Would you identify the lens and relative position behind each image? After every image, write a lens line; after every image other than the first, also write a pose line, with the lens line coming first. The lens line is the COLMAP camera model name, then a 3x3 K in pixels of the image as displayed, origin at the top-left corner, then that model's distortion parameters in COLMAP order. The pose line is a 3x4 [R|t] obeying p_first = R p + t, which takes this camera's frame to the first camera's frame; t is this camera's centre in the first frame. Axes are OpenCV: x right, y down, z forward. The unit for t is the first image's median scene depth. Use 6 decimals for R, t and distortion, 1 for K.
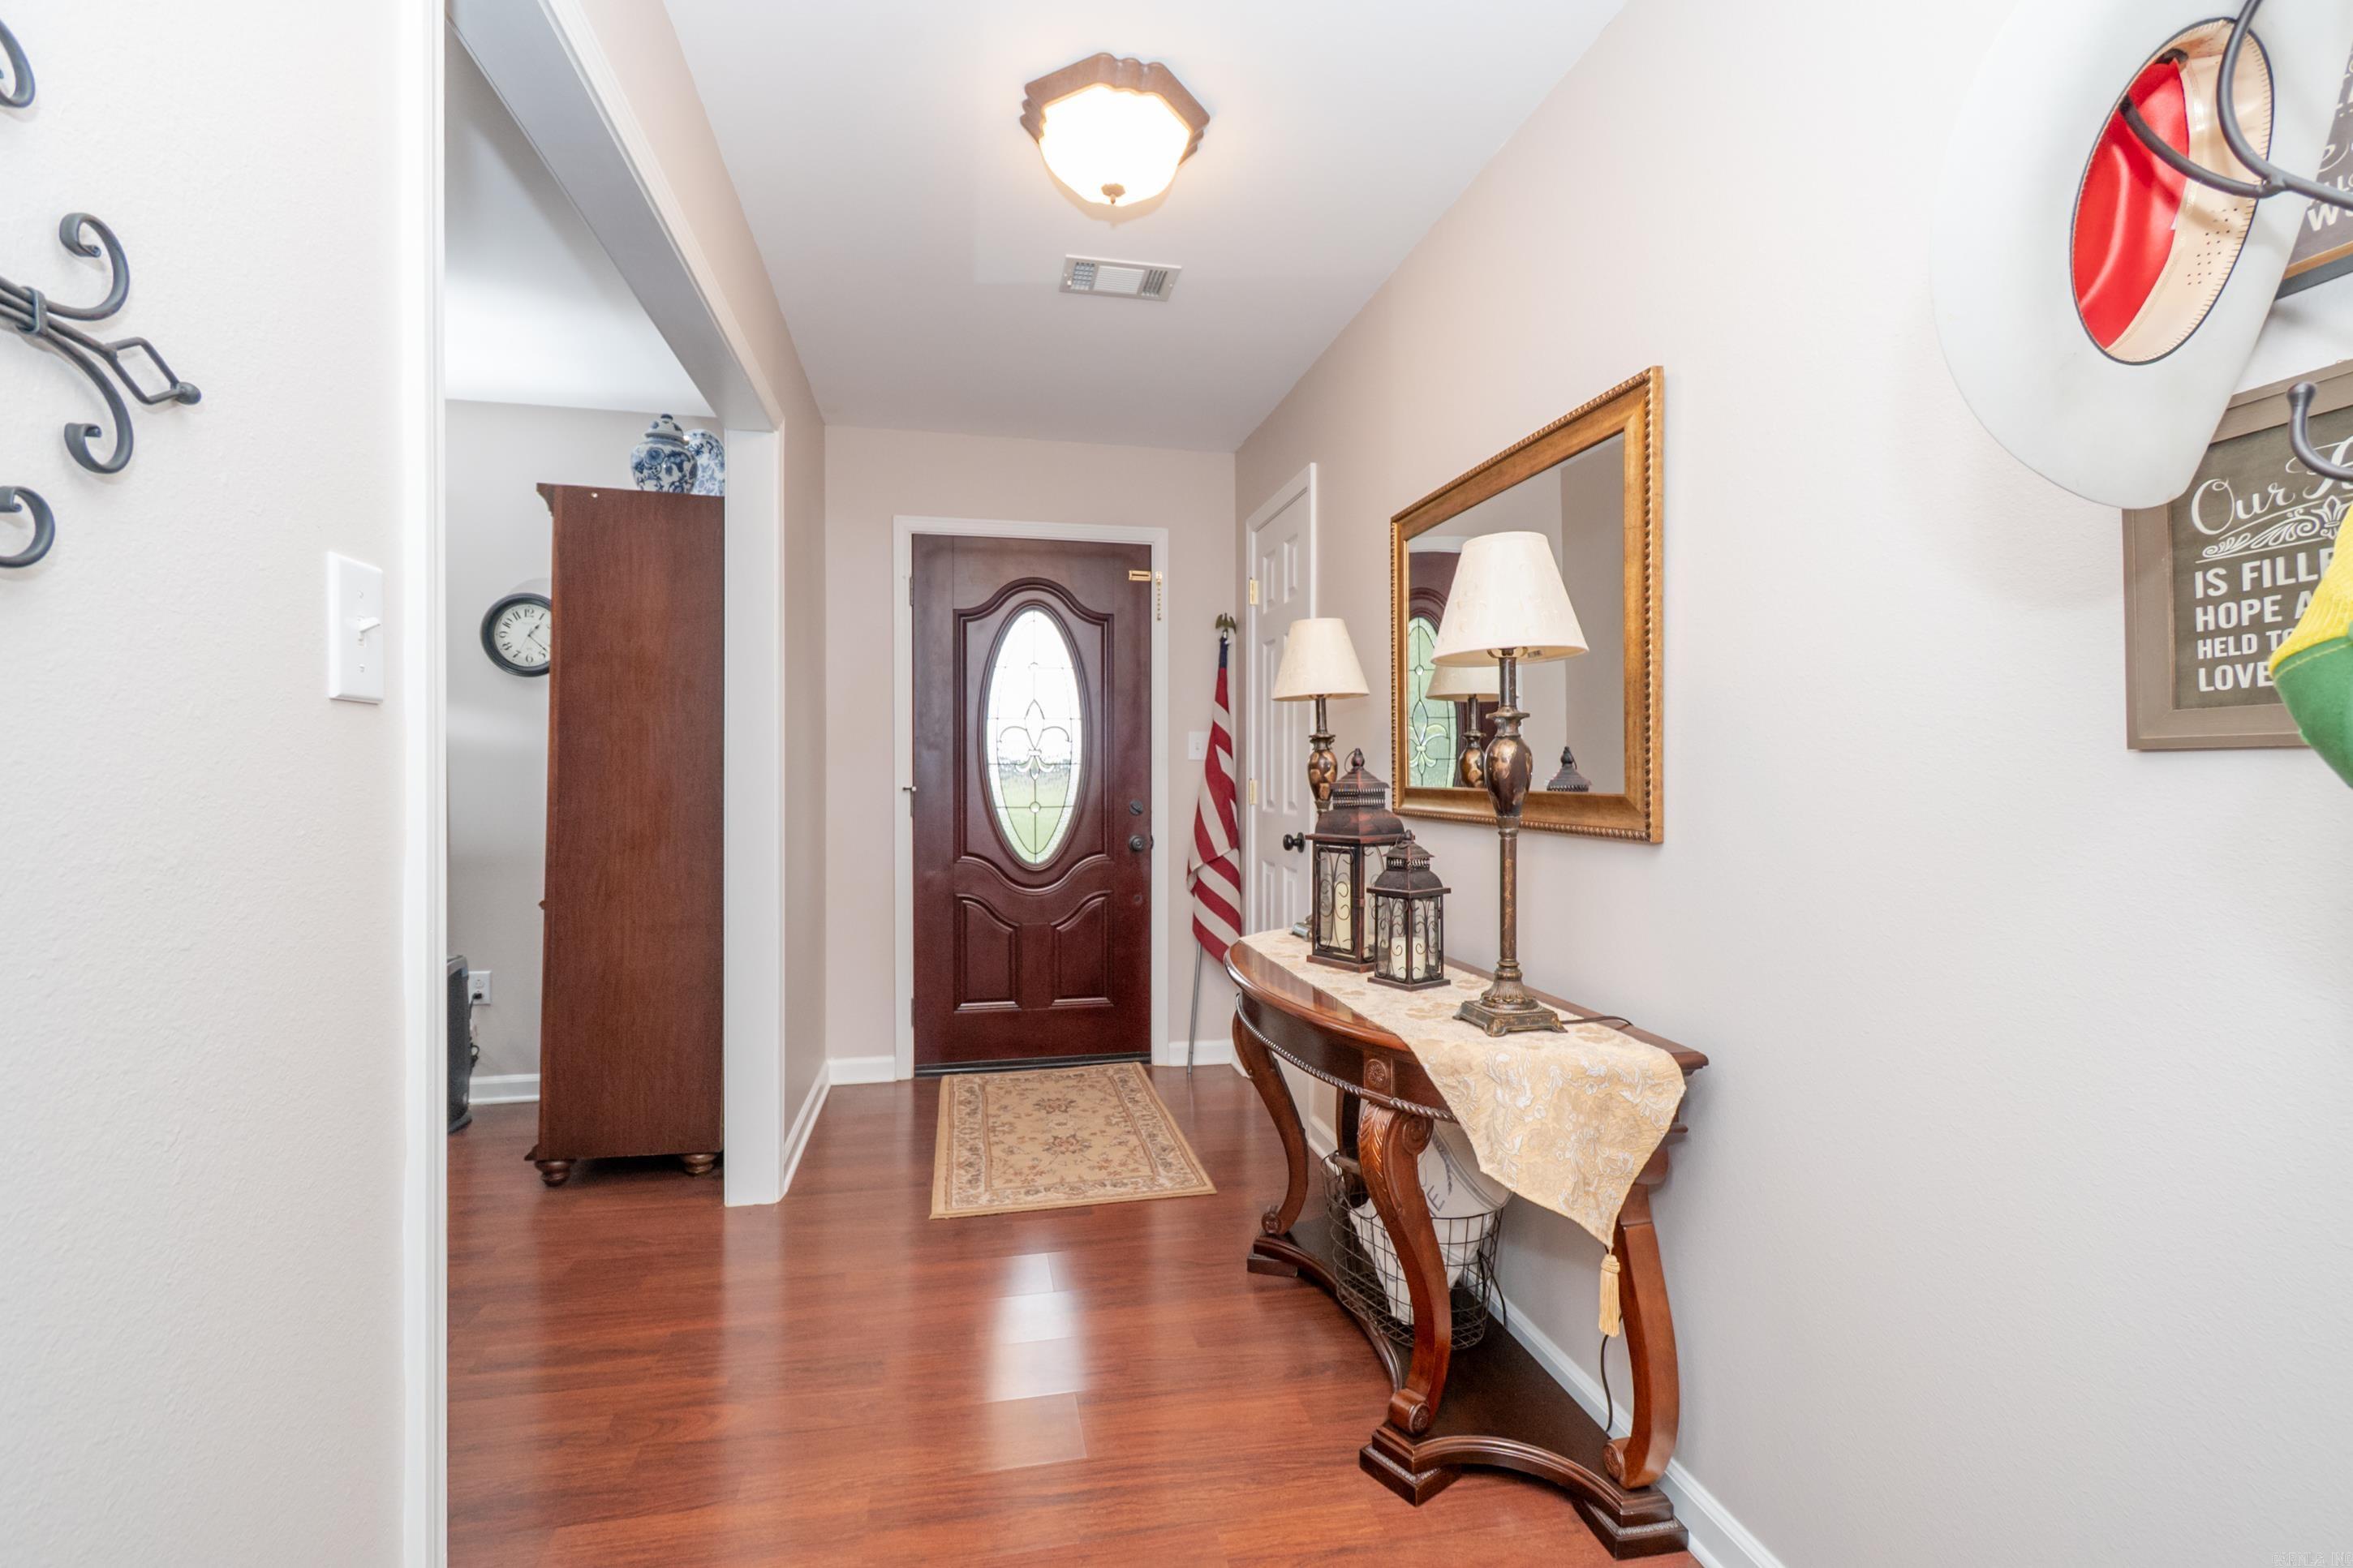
lens RADIAL K [[1038.3, 0, 1177.4], [0, 1038.3, 784.9], [0, 0, 1]] dist [0.004142, -0.000859]
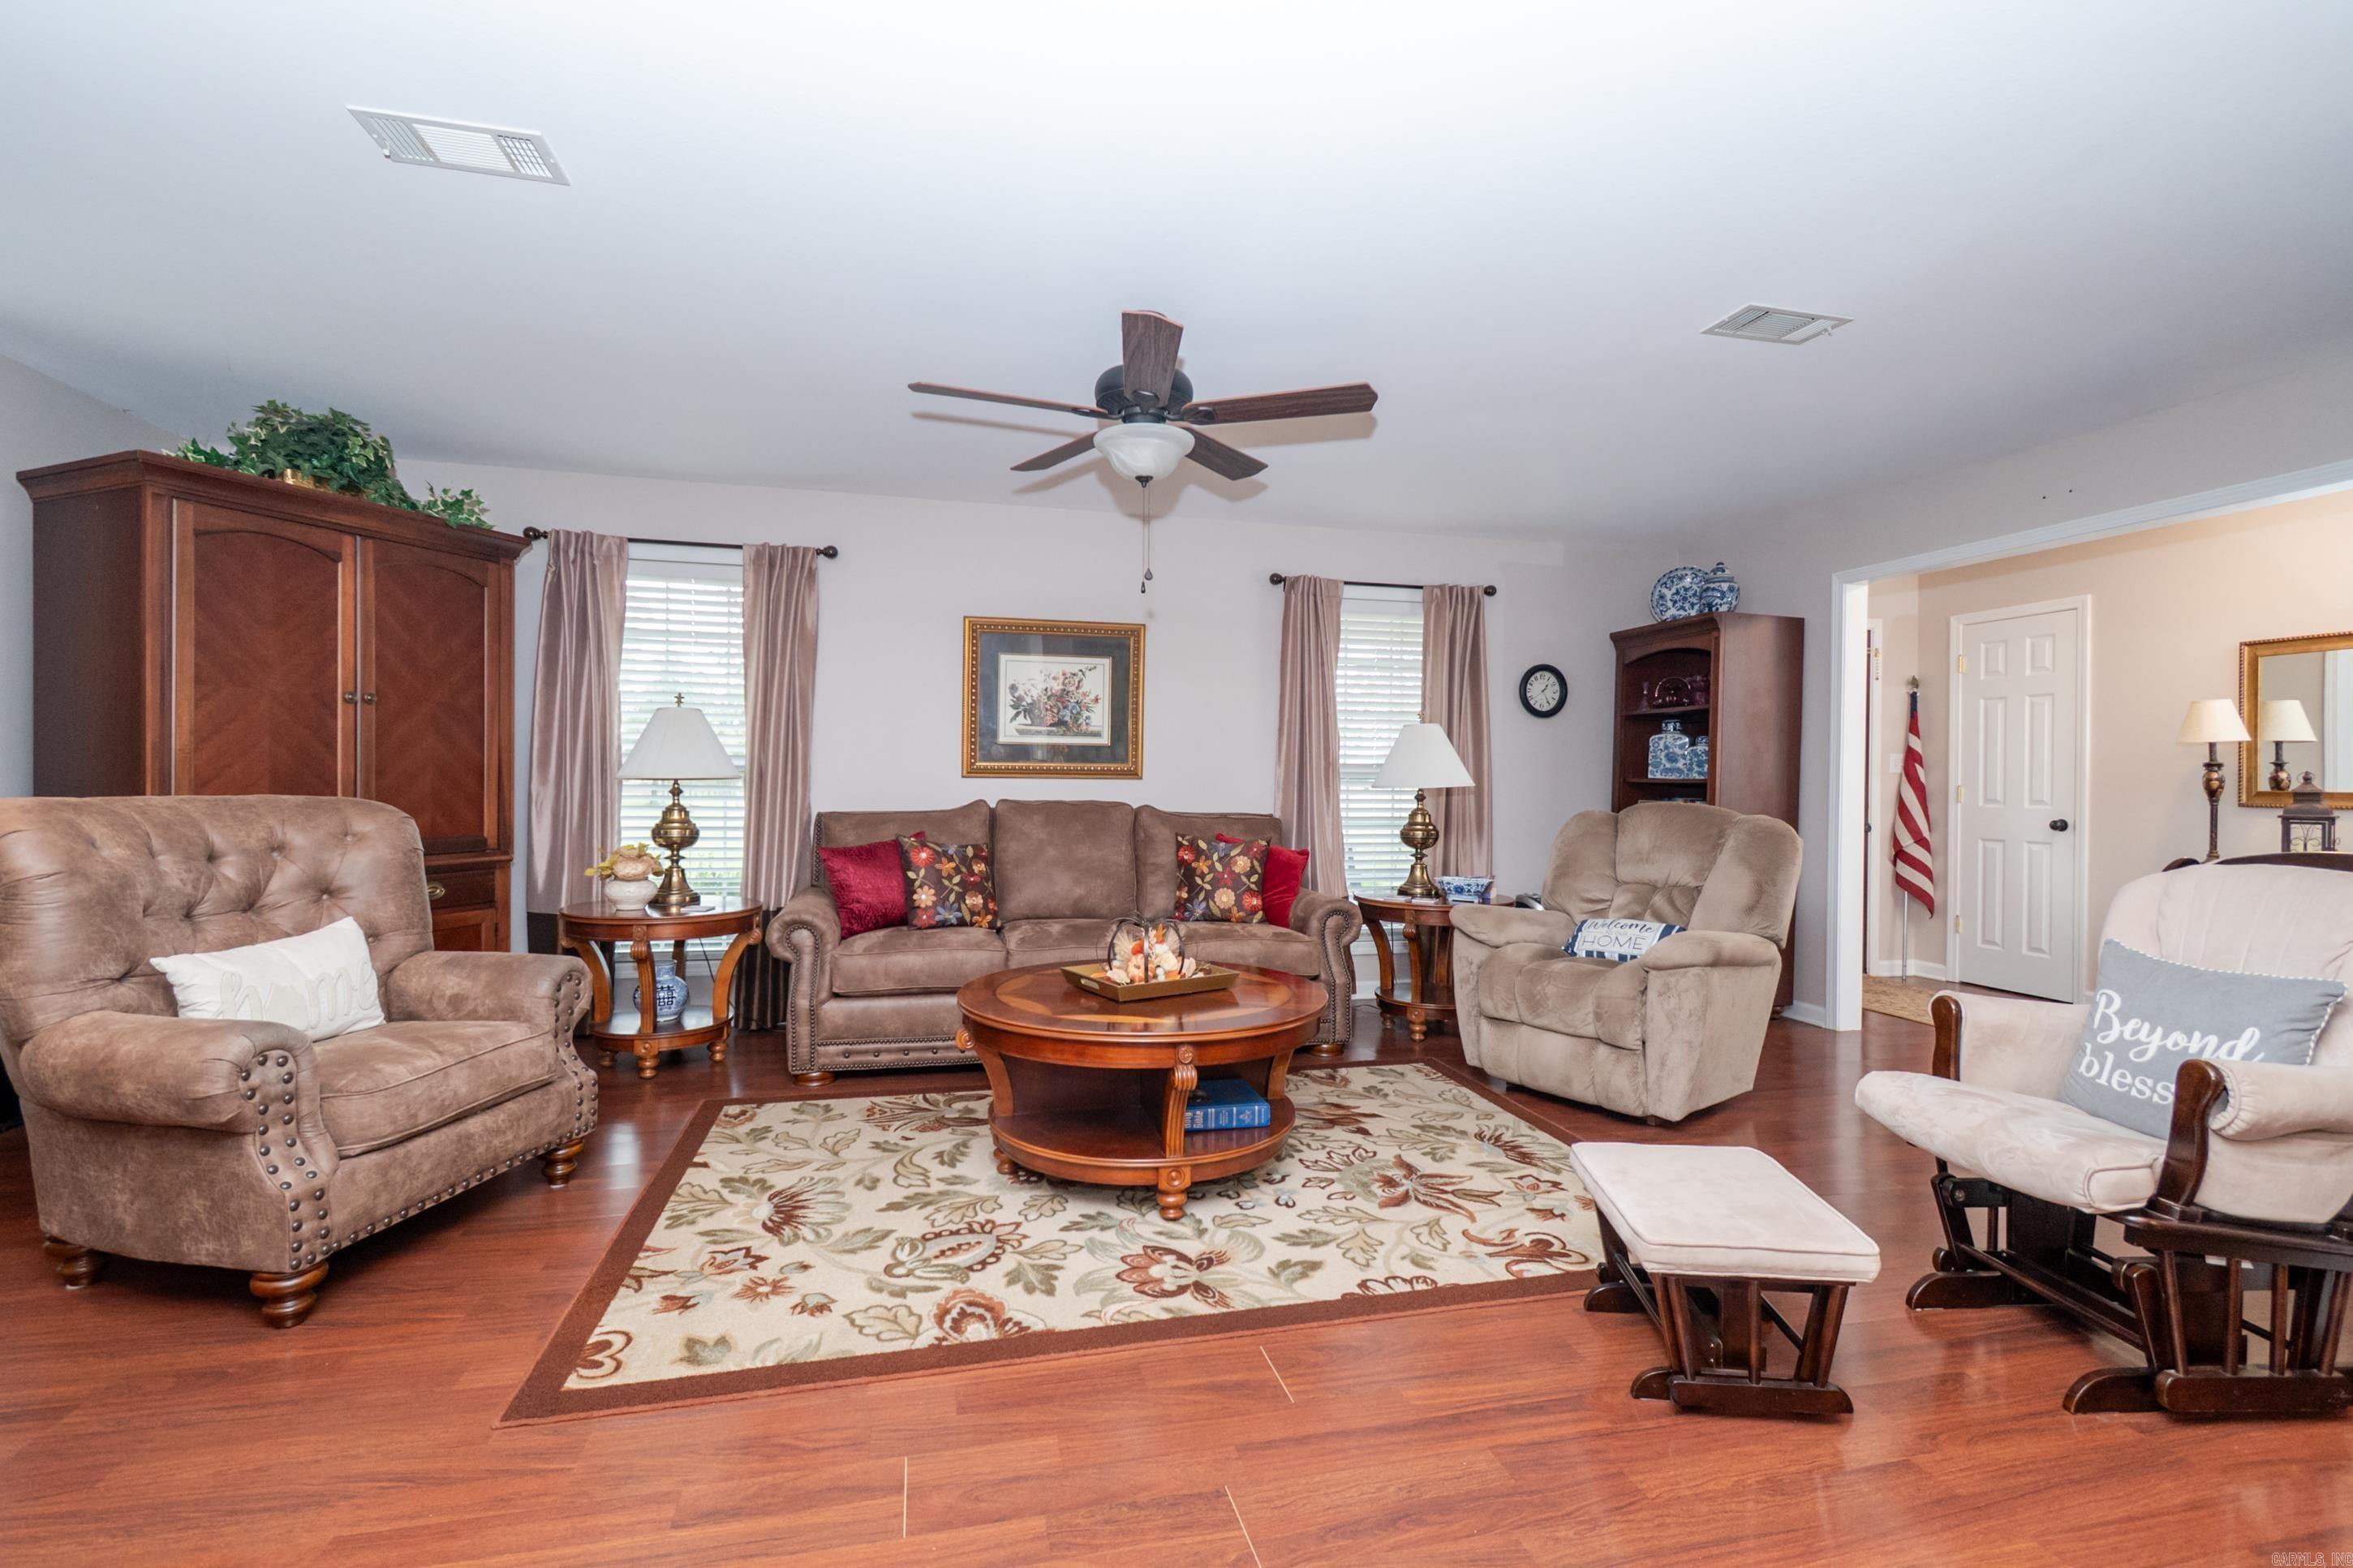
lens RADIAL K [[1038.3, 0, 1153.7], [0, 1038.3, 781.3], [0, 0, 1]] dist [0.004142, -0.000859]
pose [[0.999857, 0.003344, 0.016602, -1.230426], [-0.003346, 0.999994, 0.000111, -0.006914], [-0.016602, -0.000167, 0.999862, -0.539580]]
